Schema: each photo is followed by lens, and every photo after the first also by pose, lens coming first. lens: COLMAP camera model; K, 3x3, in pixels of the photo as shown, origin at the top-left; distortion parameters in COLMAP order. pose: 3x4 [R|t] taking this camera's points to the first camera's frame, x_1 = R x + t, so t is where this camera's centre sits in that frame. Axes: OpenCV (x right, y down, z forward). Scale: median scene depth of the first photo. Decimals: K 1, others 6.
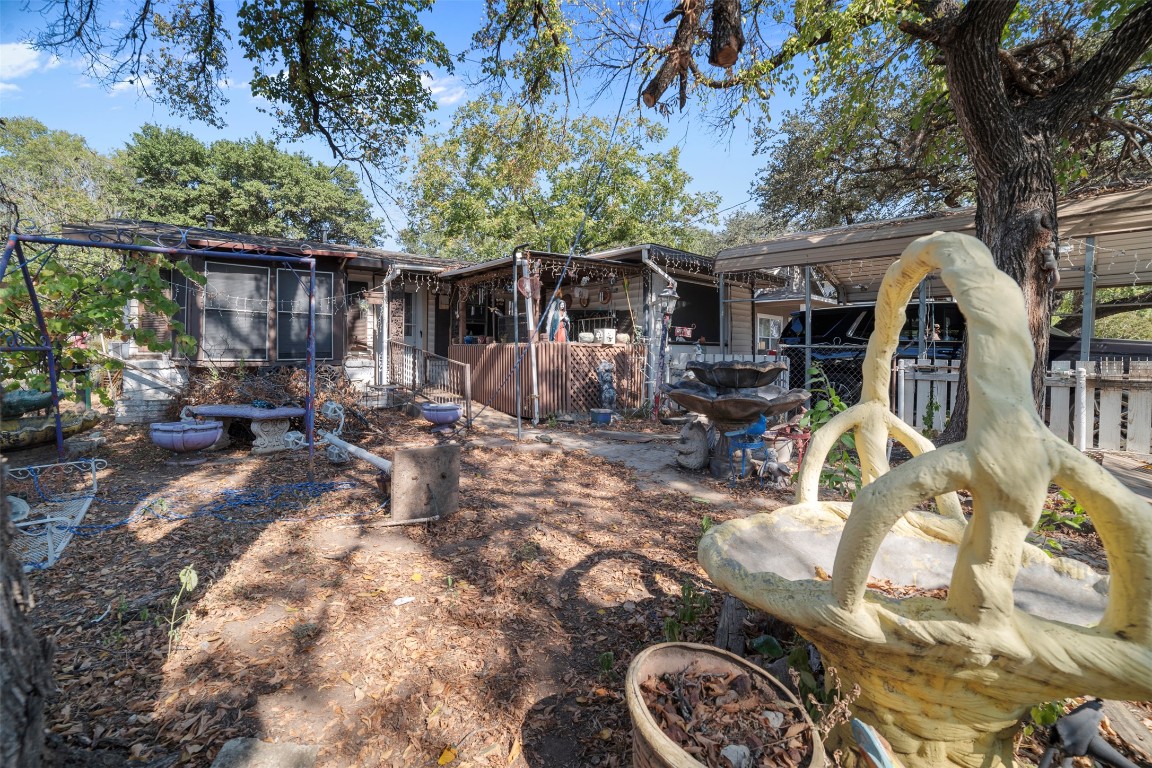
lens RADIAL K [[490.9, 0, 577.1], [0, 490.9, 359.6], [0, 0, 1]] dist [-0.000781, -0.000126]
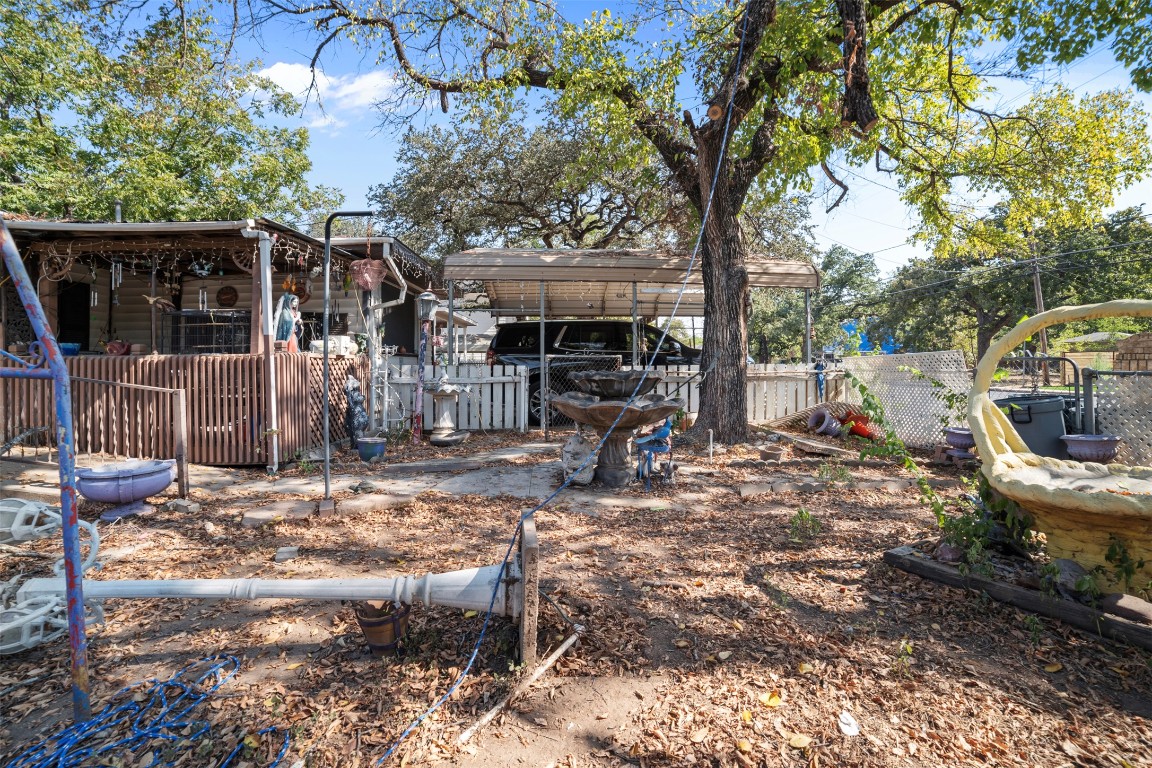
lens RADIAL K [[490.9, 0, 577.1], [0, 490.9, 359.6], [0, 0, 1]] dist [-0.000781, -0.000126]
pose [[0.703135, -0.013845, 0.710921, -0.248830], [0.027800, 0.999581, -0.008029, -0.008681], [-0.710512, 0.025409, 0.703226, 0.186089]]
